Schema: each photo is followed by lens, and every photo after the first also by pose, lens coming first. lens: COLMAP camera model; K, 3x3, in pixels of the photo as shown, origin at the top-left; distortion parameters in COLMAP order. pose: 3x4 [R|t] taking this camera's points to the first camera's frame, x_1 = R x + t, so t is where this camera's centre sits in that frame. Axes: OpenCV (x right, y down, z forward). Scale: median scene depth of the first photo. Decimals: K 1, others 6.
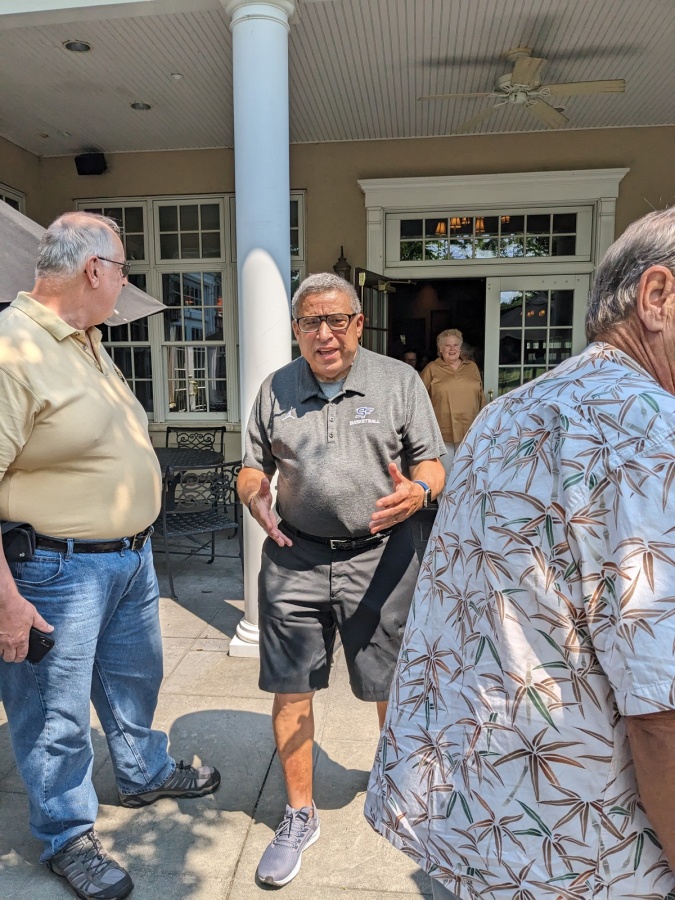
lens RADIAL K [[732.4, 0, 314.9], [0, 732.4, 473.9], [0, 0, 1]] dist [0.036263, -0.073446]
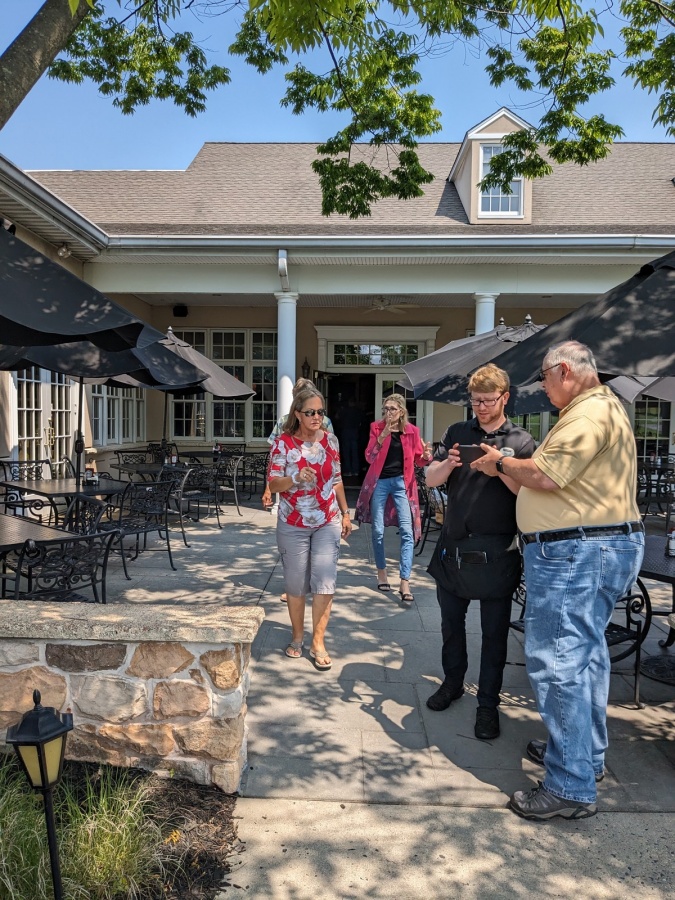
lens RADIAL K [[732.4, 0, 309.6], [0, 732.4, 451.1], [0, 0, 1]] dist [0.036263, -0.073446]
pose [[0.997157, 0.019891, 0.072682, -0.095770], [-0.012455, 0.994772, -0.101354, 0.157236], [-0.074318, 0.100161, 0.992192, -0.992498]]
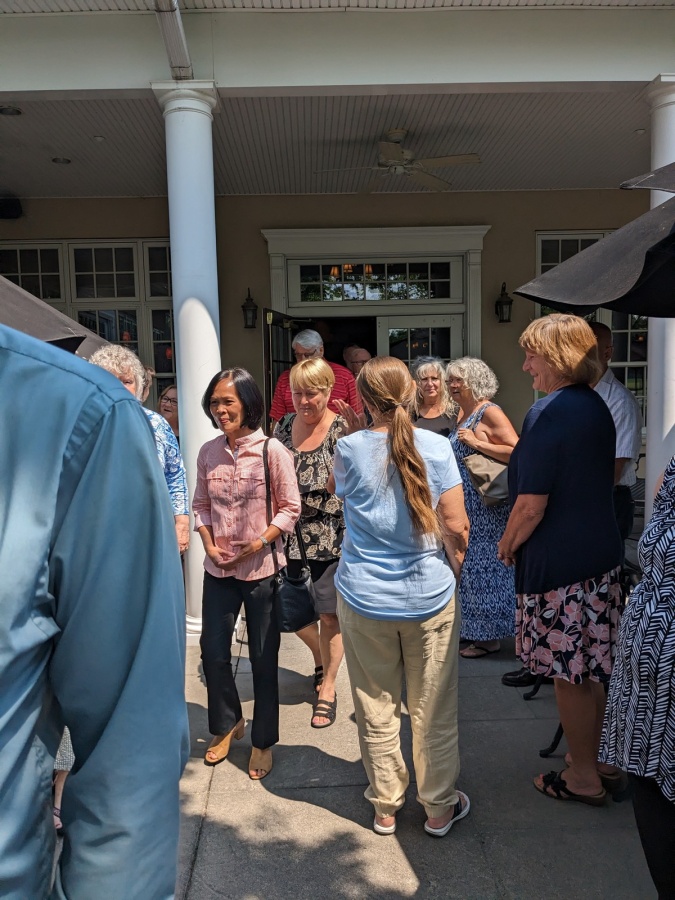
lens RADIAL K [[732.4, 0, 331.2], [0, 732.4, 475.5], [0, 0, 1]] dist [0.036263, -0.073446]
pose [[0.986330, -0.032127, 0.161618, -0.028793], [0.038270, 0.998653, -0.035040, 0.016989], [-0.160275, 0.040746, 0.986231, -0.104145]]
